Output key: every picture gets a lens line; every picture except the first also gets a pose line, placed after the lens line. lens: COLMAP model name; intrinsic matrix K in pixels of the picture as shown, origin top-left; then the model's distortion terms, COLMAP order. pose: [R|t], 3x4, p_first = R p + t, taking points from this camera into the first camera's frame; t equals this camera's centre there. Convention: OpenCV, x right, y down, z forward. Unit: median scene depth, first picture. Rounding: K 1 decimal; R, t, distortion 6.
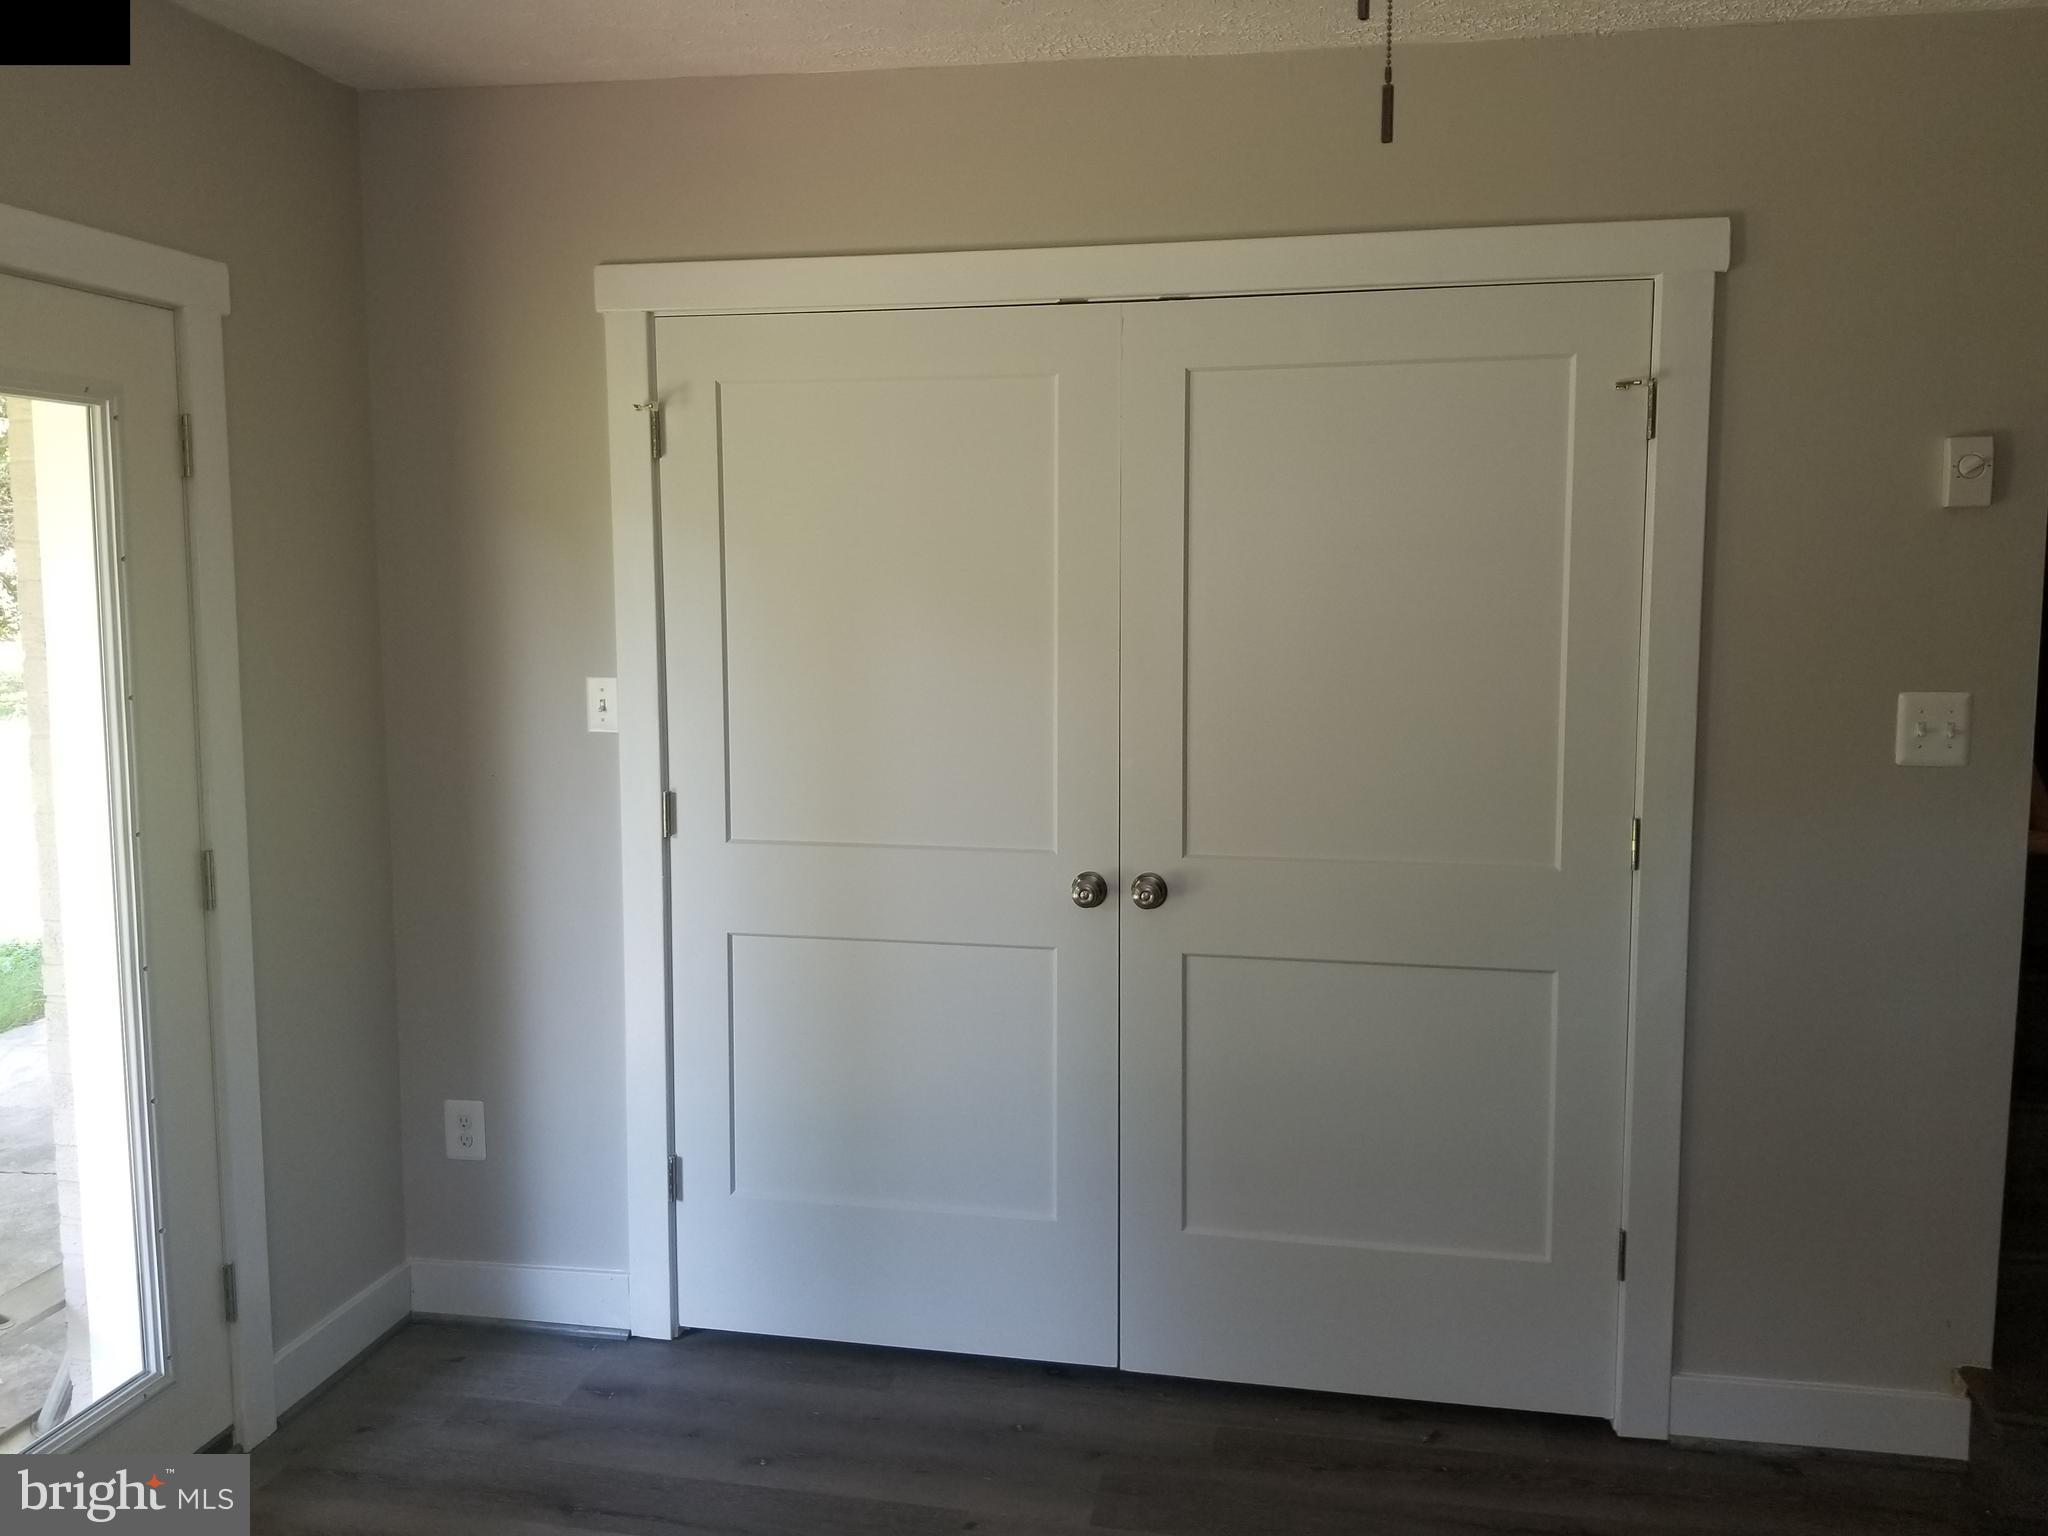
lens RADIAL K [[1599.9, 0, 1017.0], [0, 1599.9, 760.5], [0, 0, 1]] dist [0.046659, -0.066471]
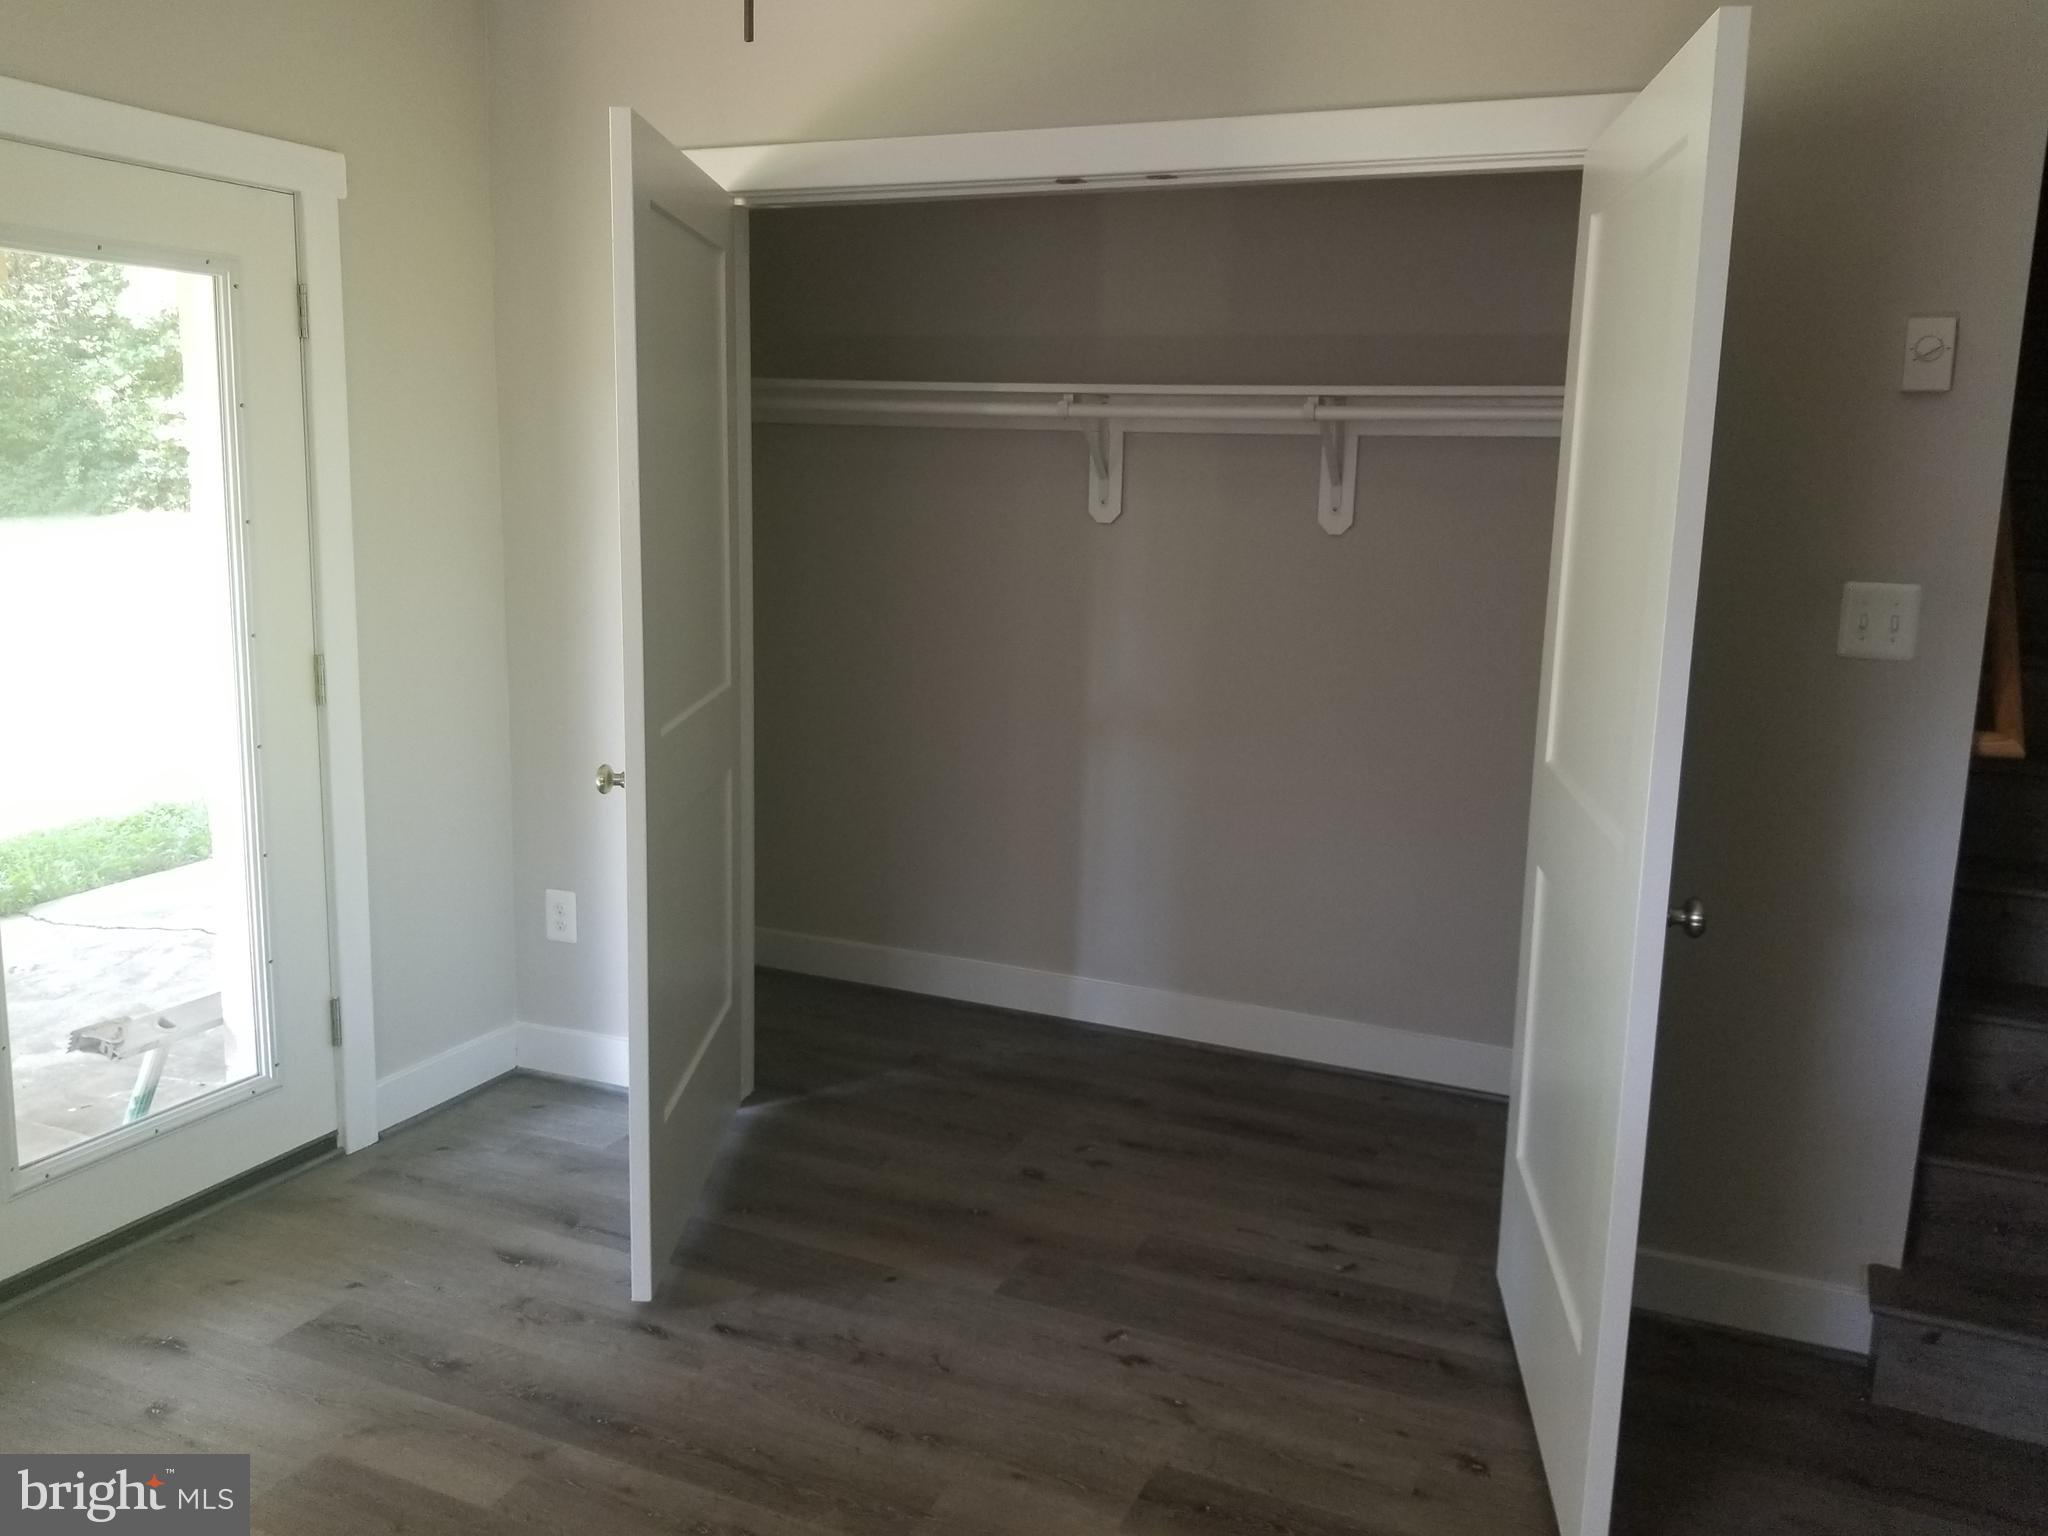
lens RADIAL K [[1599.9, 0, 1017.2], [0, 1599.9, 750.4], [0, 0, 1]] dist [0.046659, -0.066471]
pose [[0.976429, 0.061751, -0.206819, 0.243044], [-0.049085, 0.996623, 0.065826, 0.021225], [0.210186, -0.054122, 0.976162, -0.061013]]
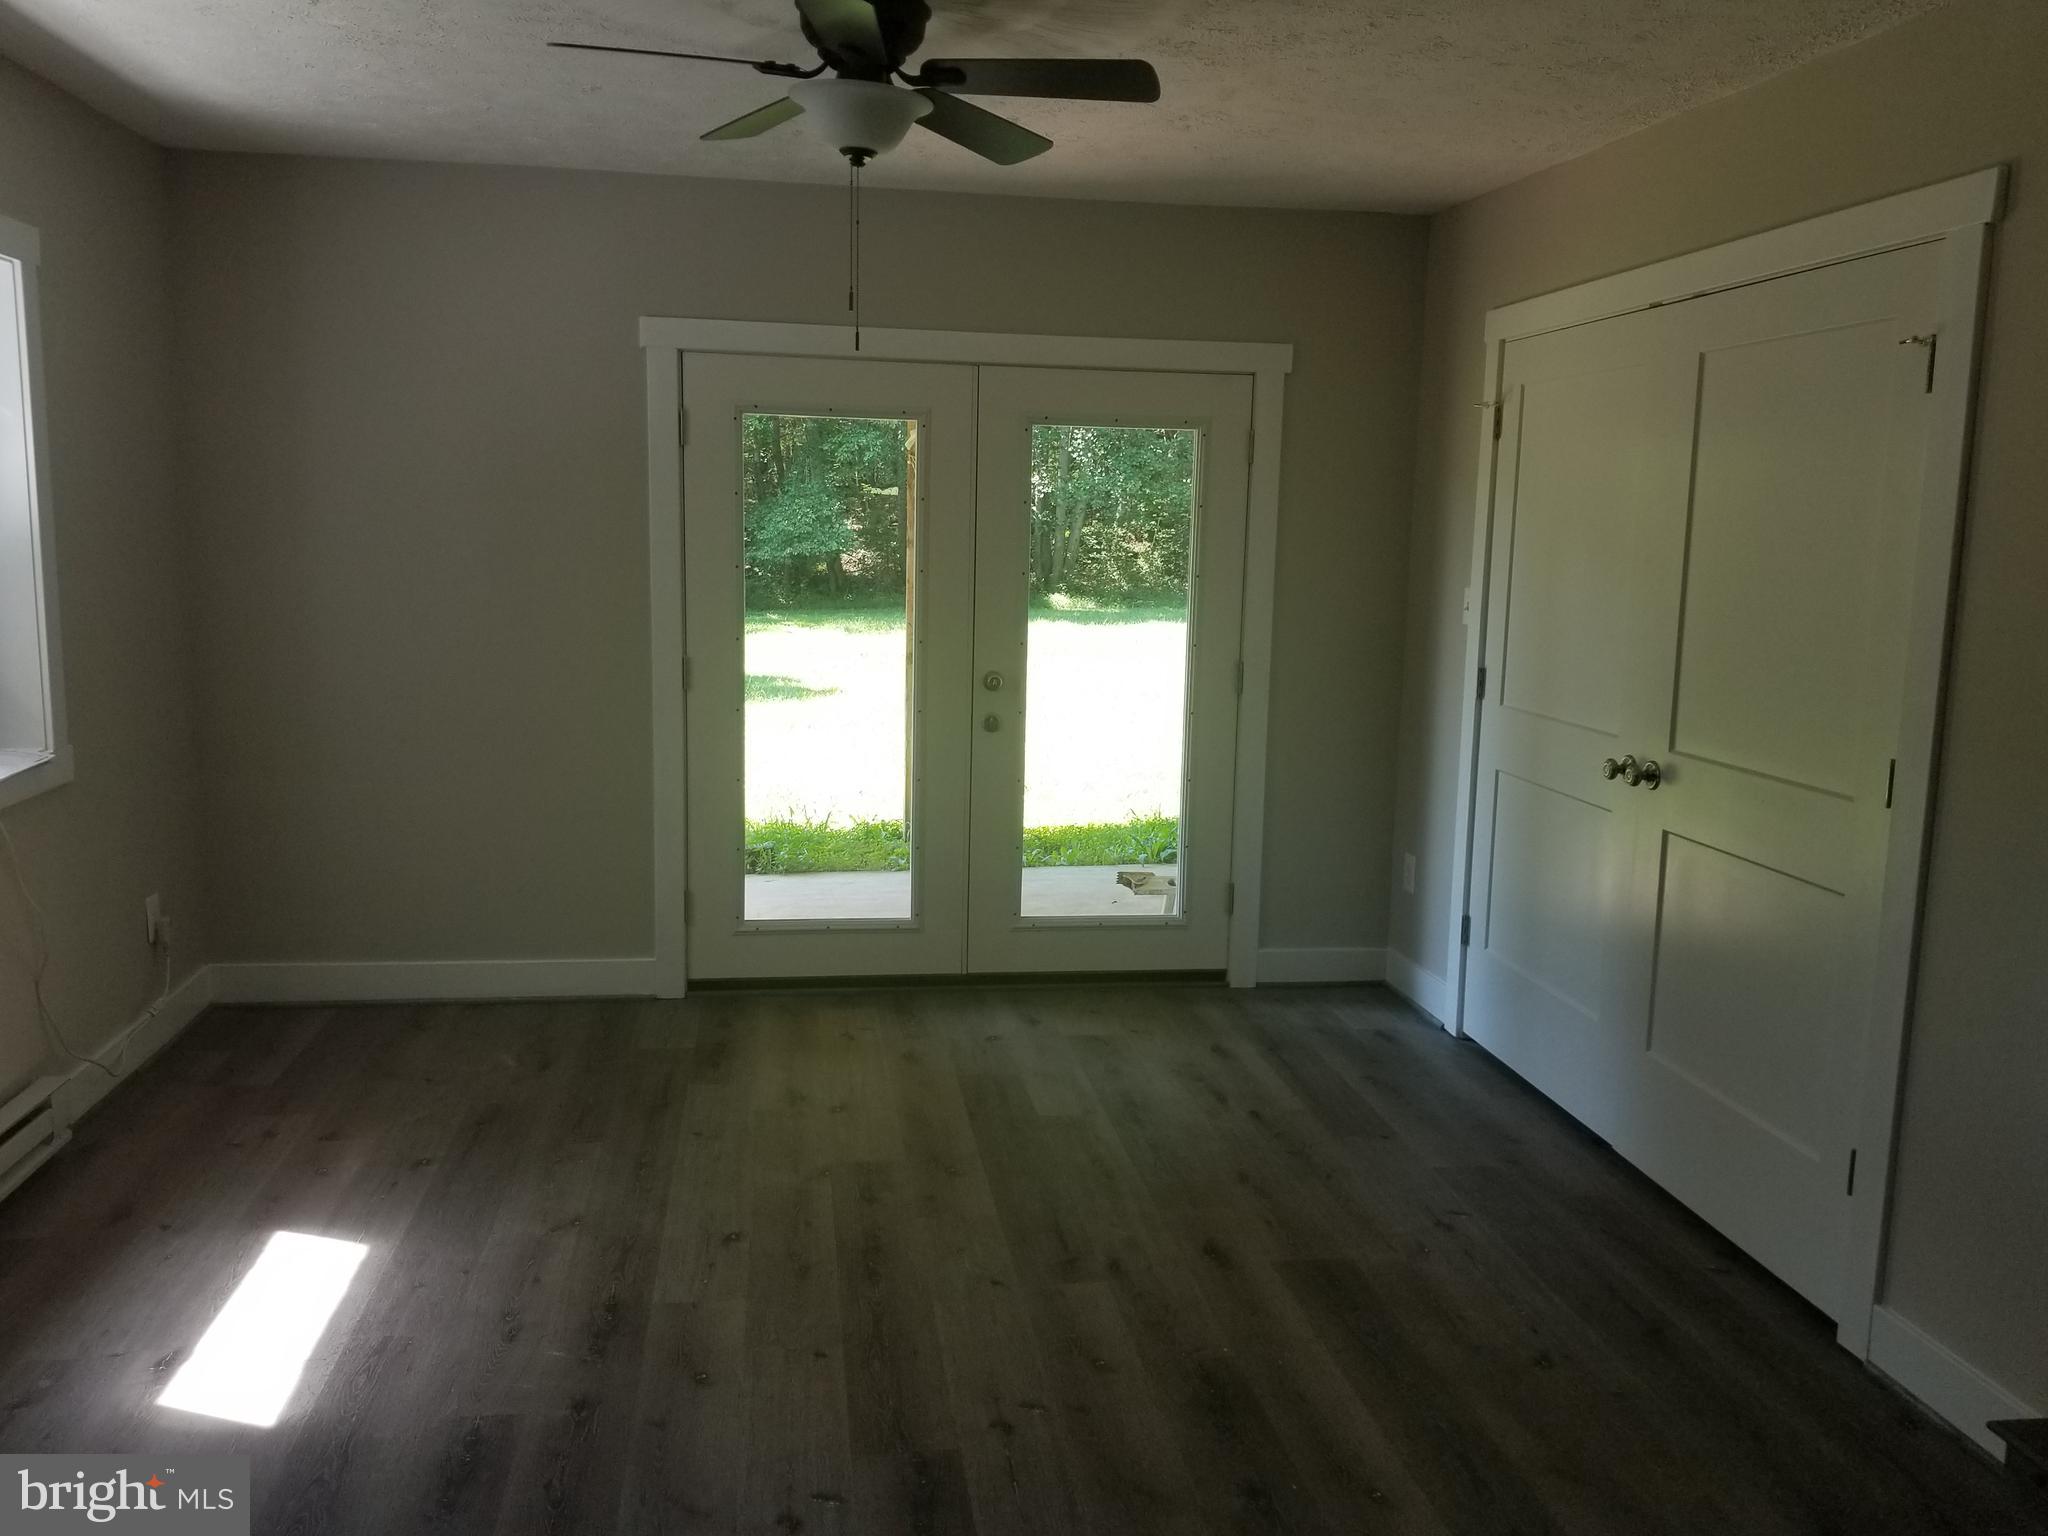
lens RADIAL K [[1599.9, 0, 1028.6], [0, 1599.9, 773.4], [0, 0, 1]] dist [0.046659, -0.066471]
pose [[0.343699, 0.157741, -0.925737, 1.110347], [-0.123706, 0.984806, 0.121877, -0.012552], [0.930896, 0.072631, 0.357990, 0.098154]]
